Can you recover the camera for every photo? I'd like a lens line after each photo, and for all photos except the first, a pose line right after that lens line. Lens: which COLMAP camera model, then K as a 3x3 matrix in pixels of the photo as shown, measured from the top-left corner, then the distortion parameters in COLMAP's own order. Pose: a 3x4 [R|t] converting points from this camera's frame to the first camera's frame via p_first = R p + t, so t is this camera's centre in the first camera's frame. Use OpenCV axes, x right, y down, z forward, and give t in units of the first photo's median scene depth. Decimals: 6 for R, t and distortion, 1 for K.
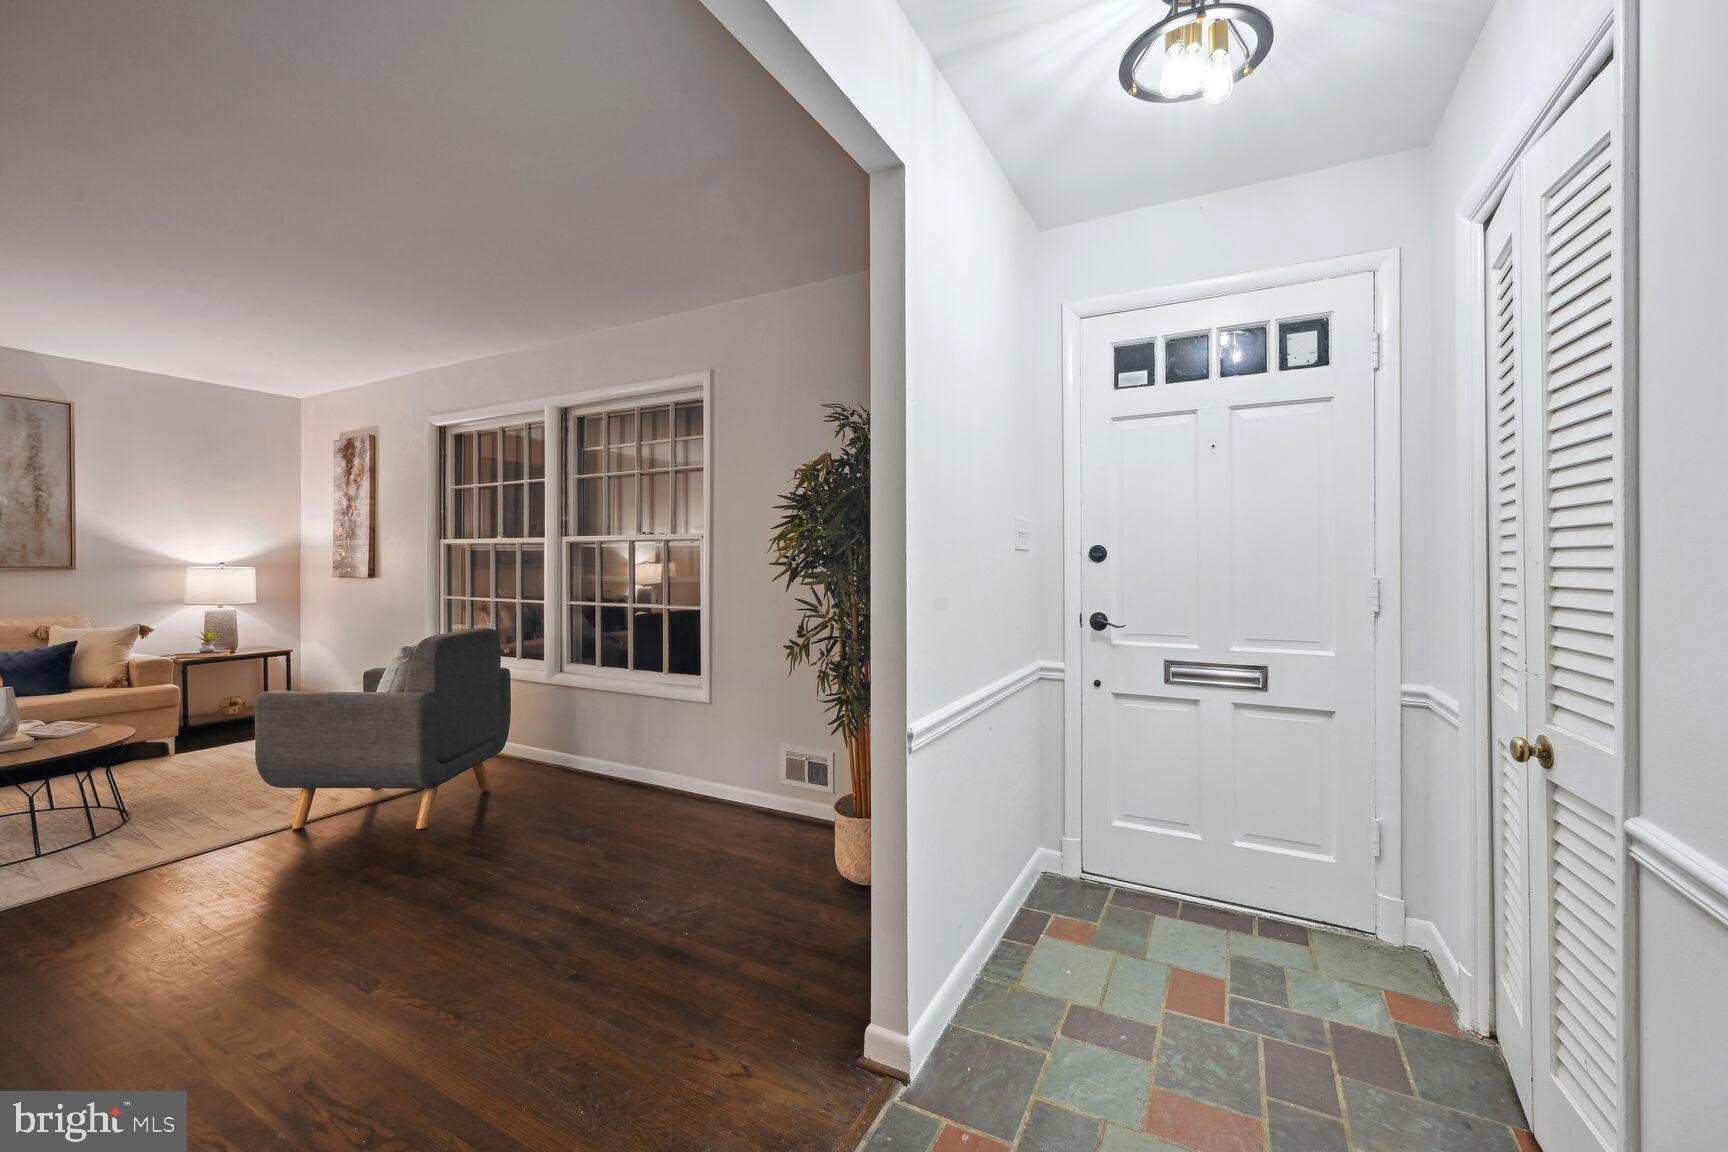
lens RADIAL K [[703.2, 0, 875.0], [0, 703.2, 556.4], [0, 0, 1]] dist [-0.000442, -0.000395]
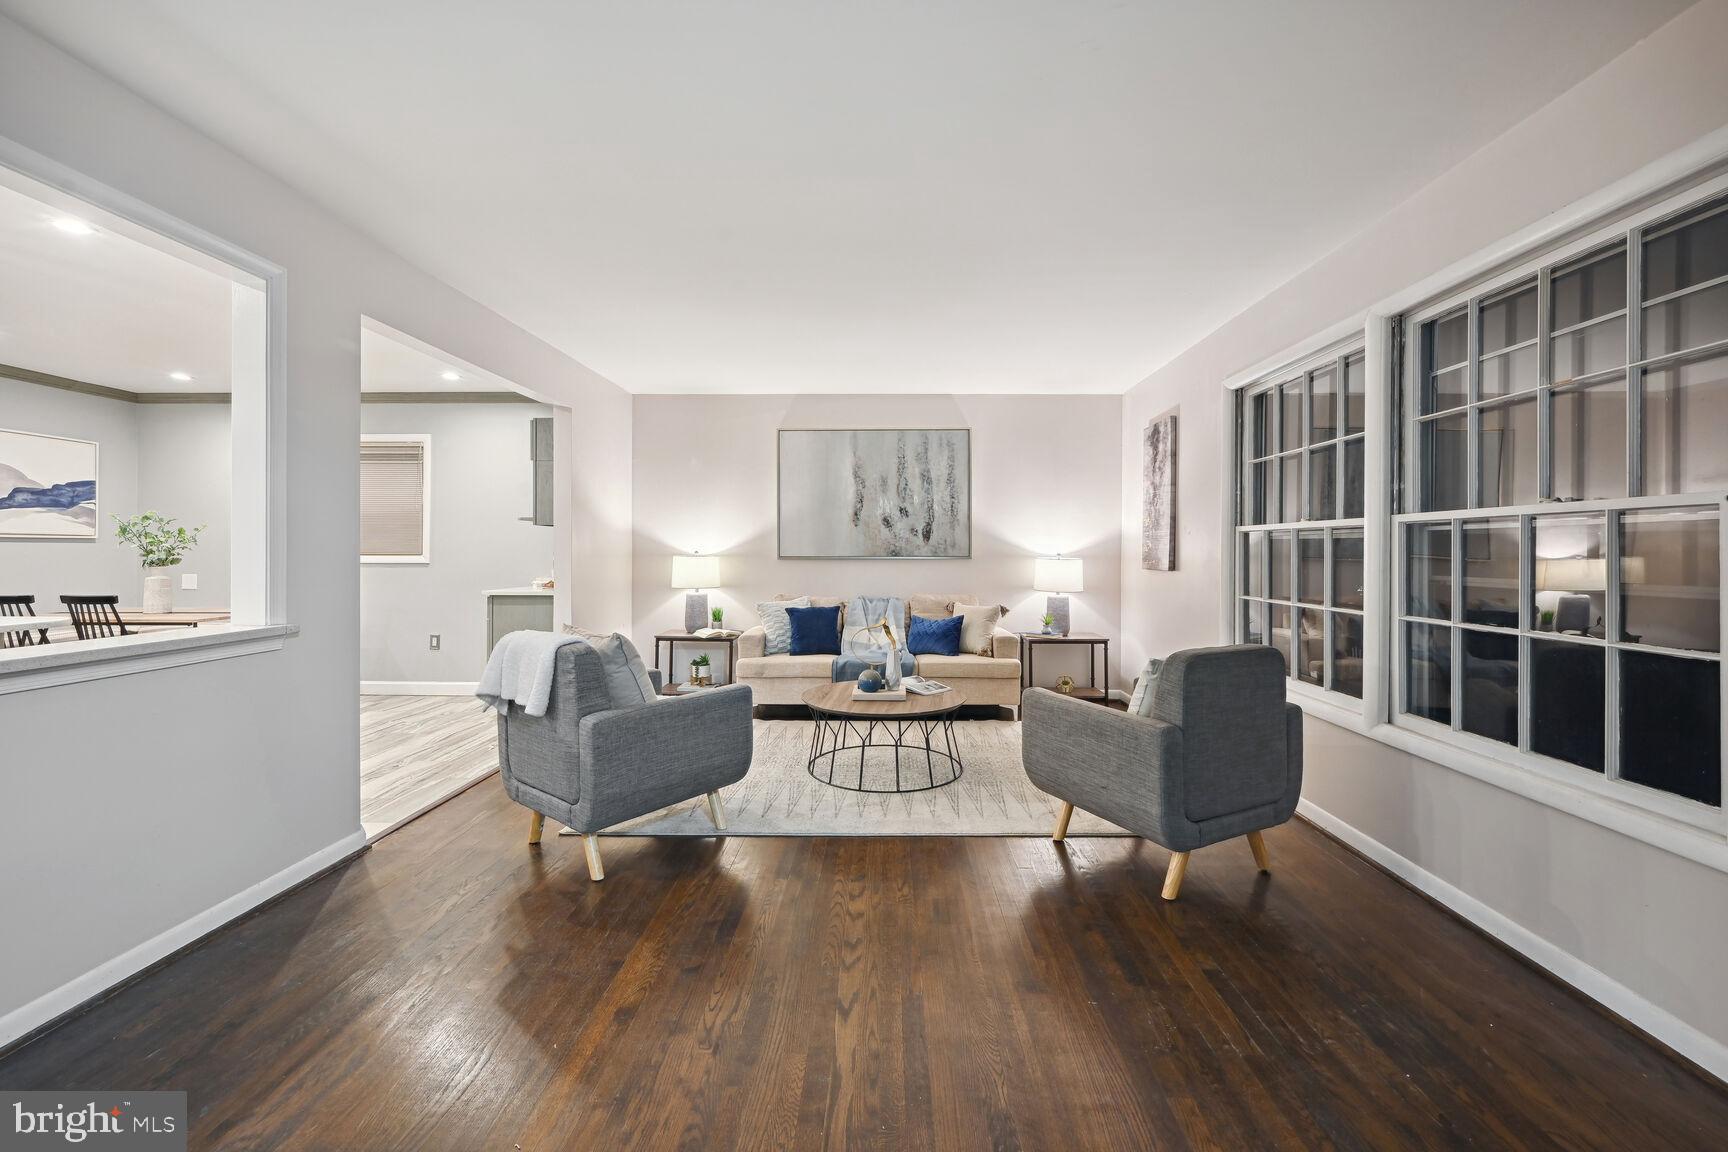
lens RADIAL K [[703.2, 0, 875.0], [0, 703.2, 556.4], [0, 0, 1]] dist [-0.000442, -0.000395]
pose [[0.448521, 0.006388, -0.893749, -0.079114], [0.000431, 0.999973, 0.007363, 0.005101], [0.893772, -0.003687, 0.448506, 0.279357]]
